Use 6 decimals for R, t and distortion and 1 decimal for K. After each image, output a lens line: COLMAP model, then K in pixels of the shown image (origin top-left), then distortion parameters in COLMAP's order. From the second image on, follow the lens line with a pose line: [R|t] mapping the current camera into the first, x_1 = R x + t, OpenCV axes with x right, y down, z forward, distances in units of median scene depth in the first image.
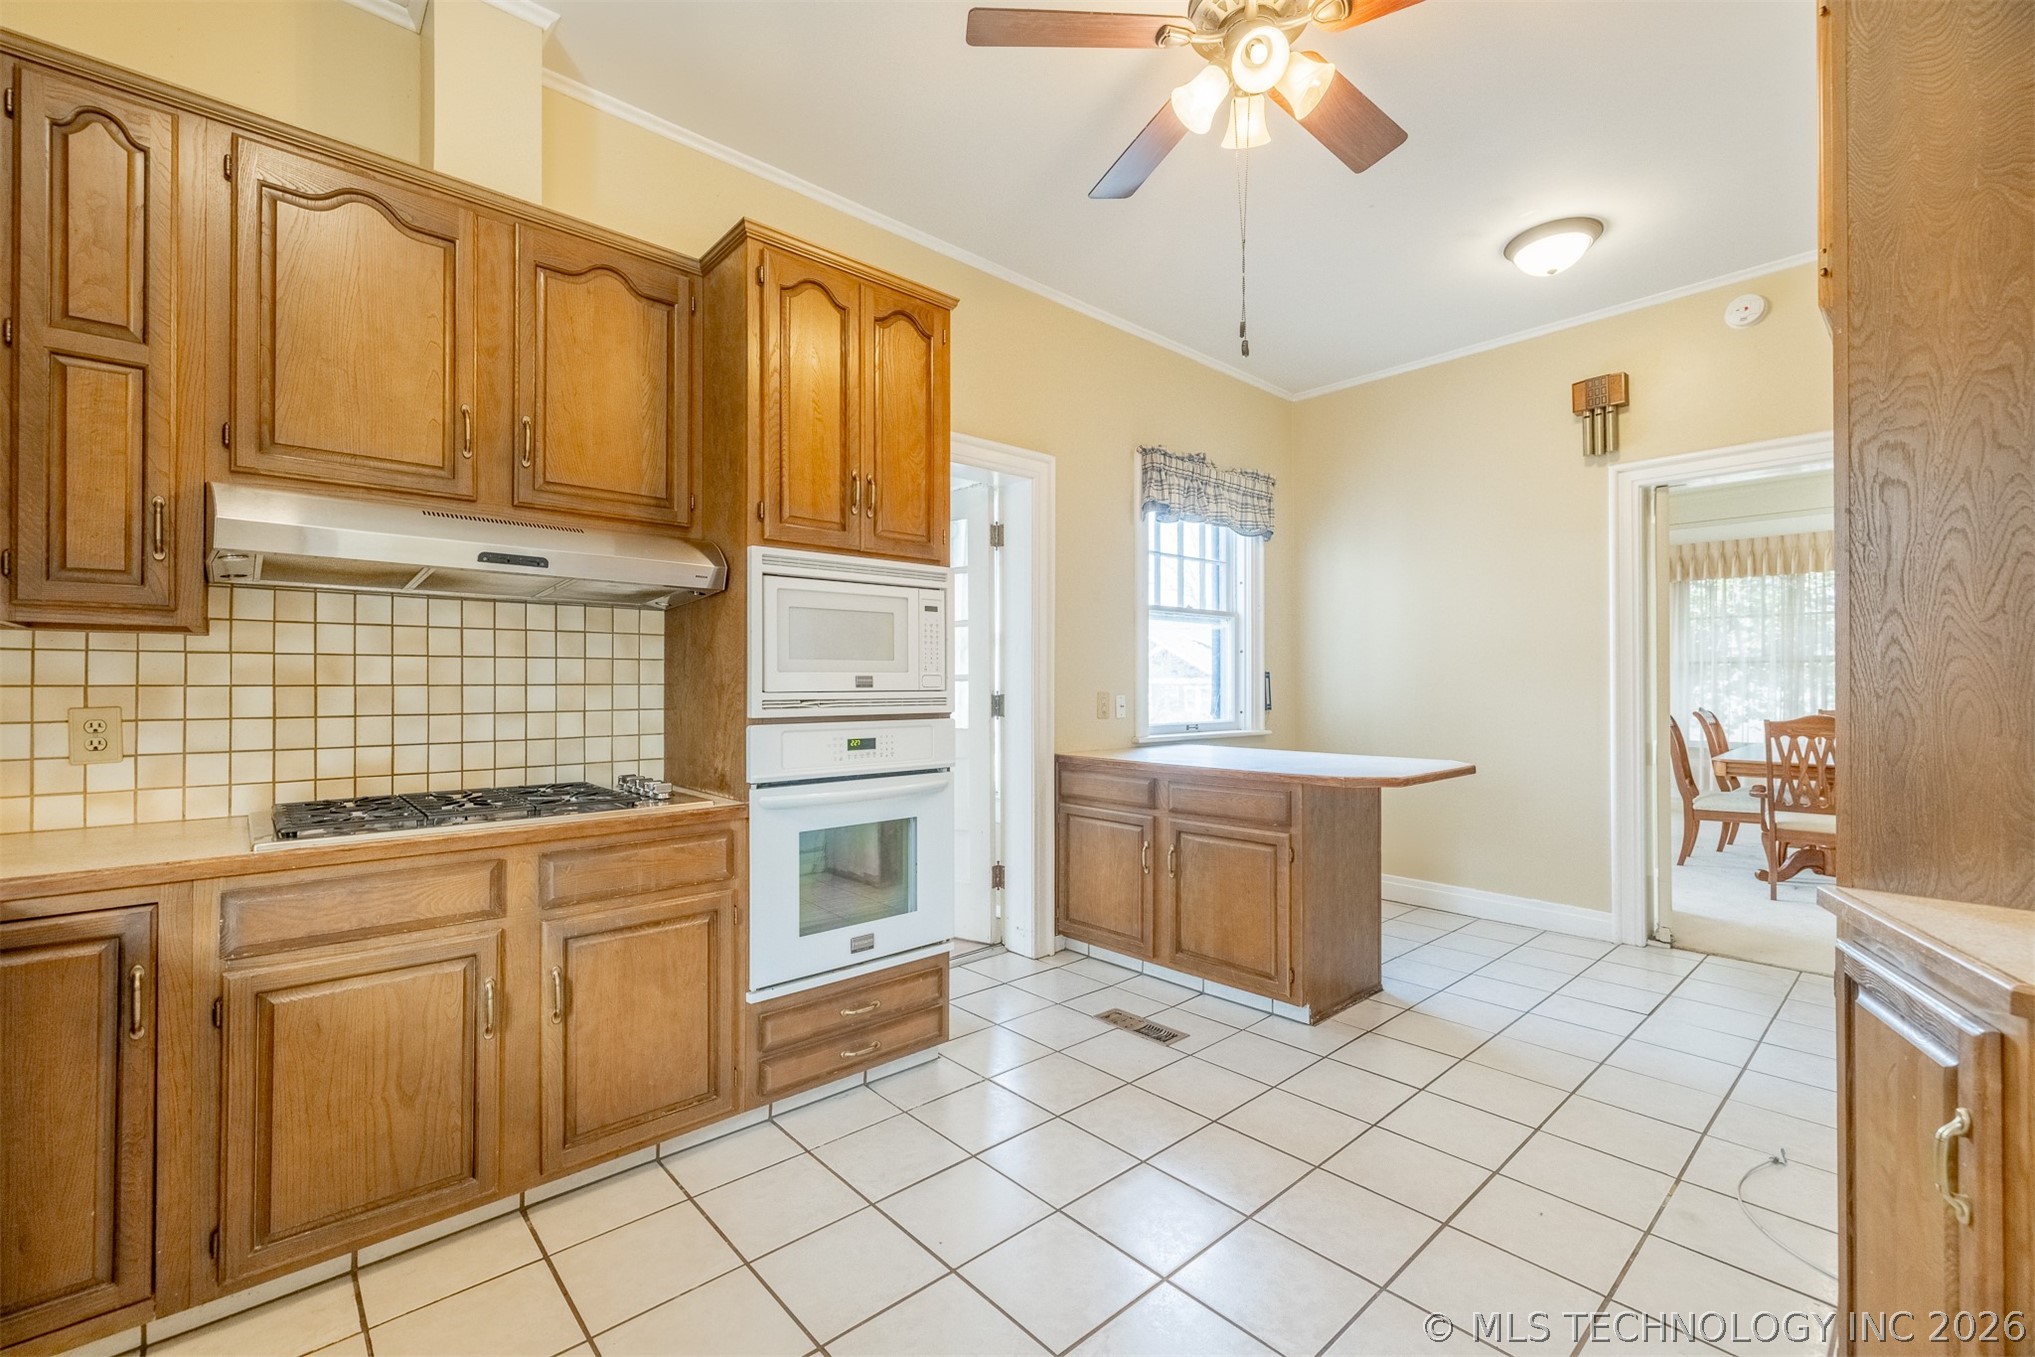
lens RADIAL K [[857.4, 0, 1002.8], [0, 857.4, 684.2], [0, 0, 1]] dist [-0.001054, -0.000400]
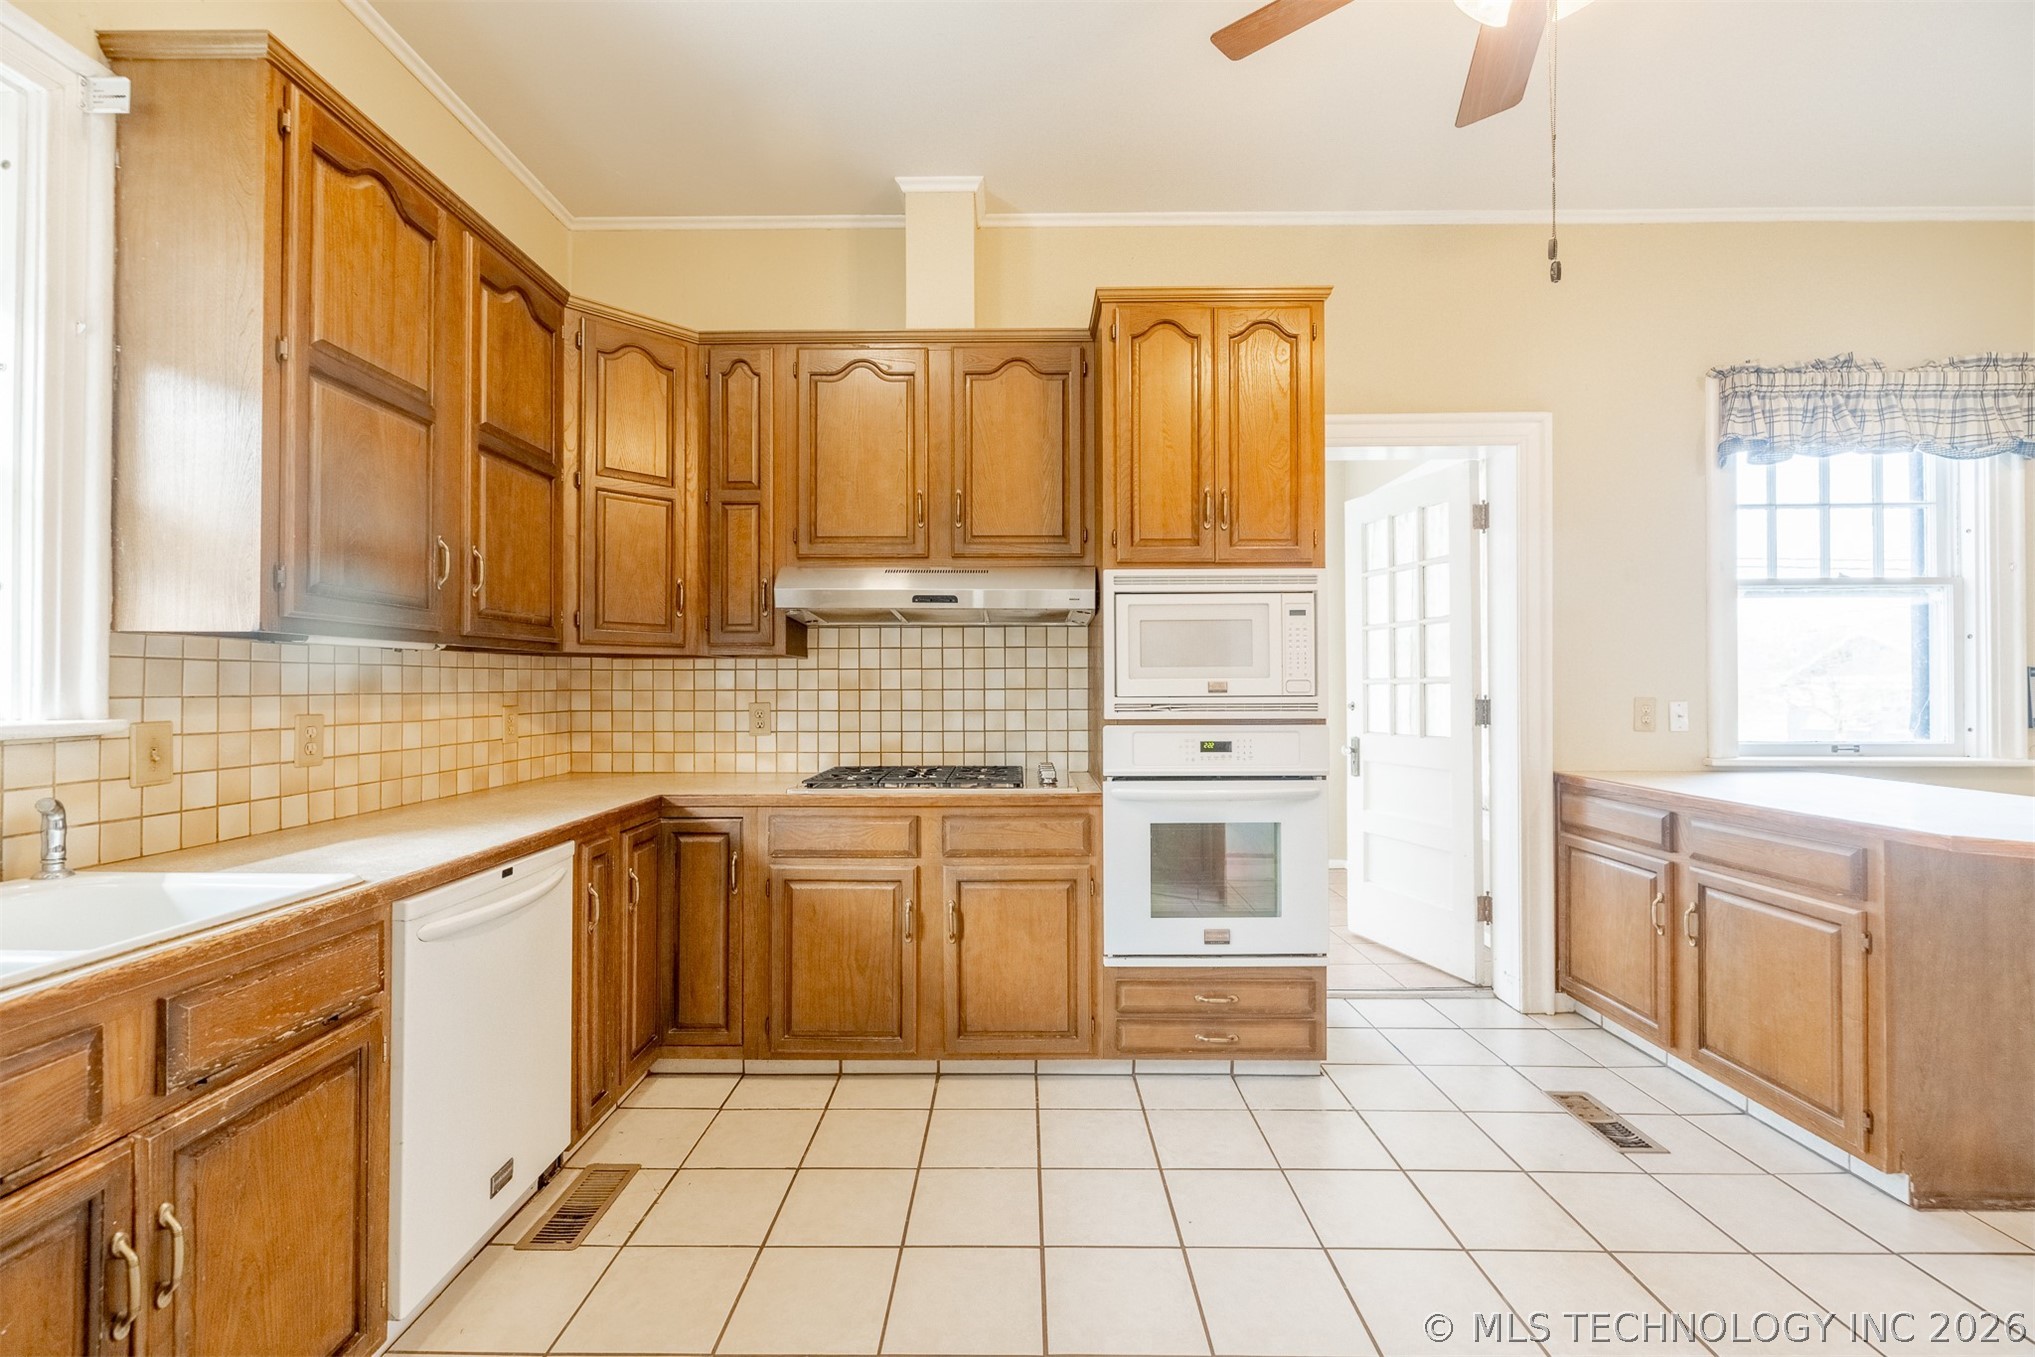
lens RADIAL K [[857.4, 0, 1002.2], [0, 857.4, 684.8], [0, 0, 1]] dist [-0.001054, -0.000400]
pose [[0.736952, -0.000259, -0.675946, 0.289773], [0.002140, 0.999996, 0.001951, -0.006999], [0.675942, -0.002884, 0.736949, 0.042130]]
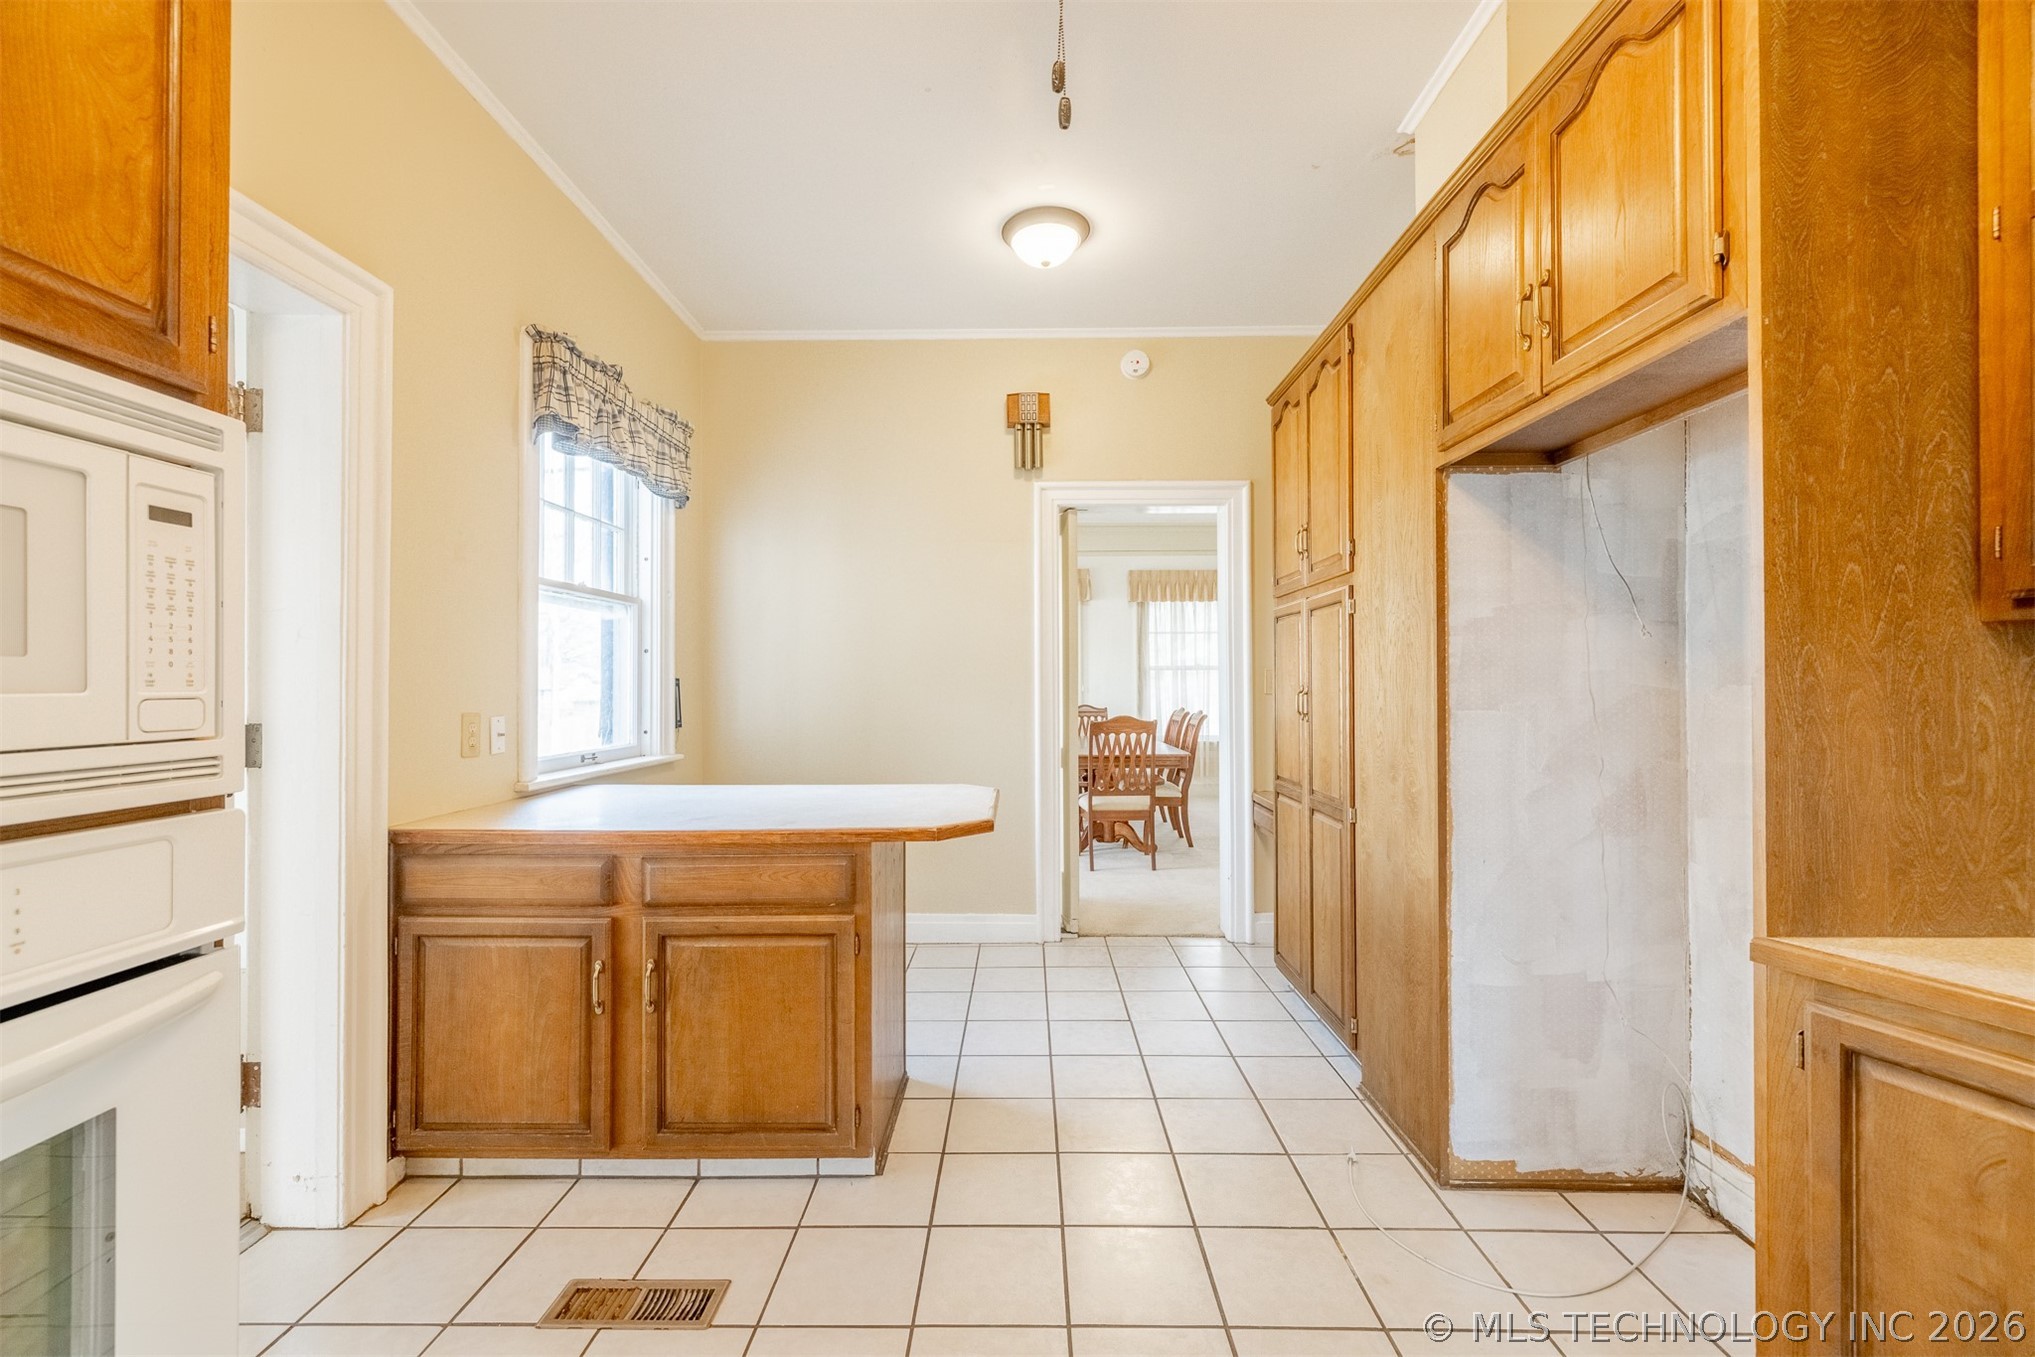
lens RADIAL K [[857.4, 0, 1013.2], [0, 857.4, 677.3], [0, 0, 1]] dist [-0.001054, -0.000400]
pose [[0.671883, 0.004379, 0.740645, -0.098011], [0.002382, 0.999965, -0.008073, -0.013893], [-0.740654, 0.007189, 0.671848, 0.430257]]
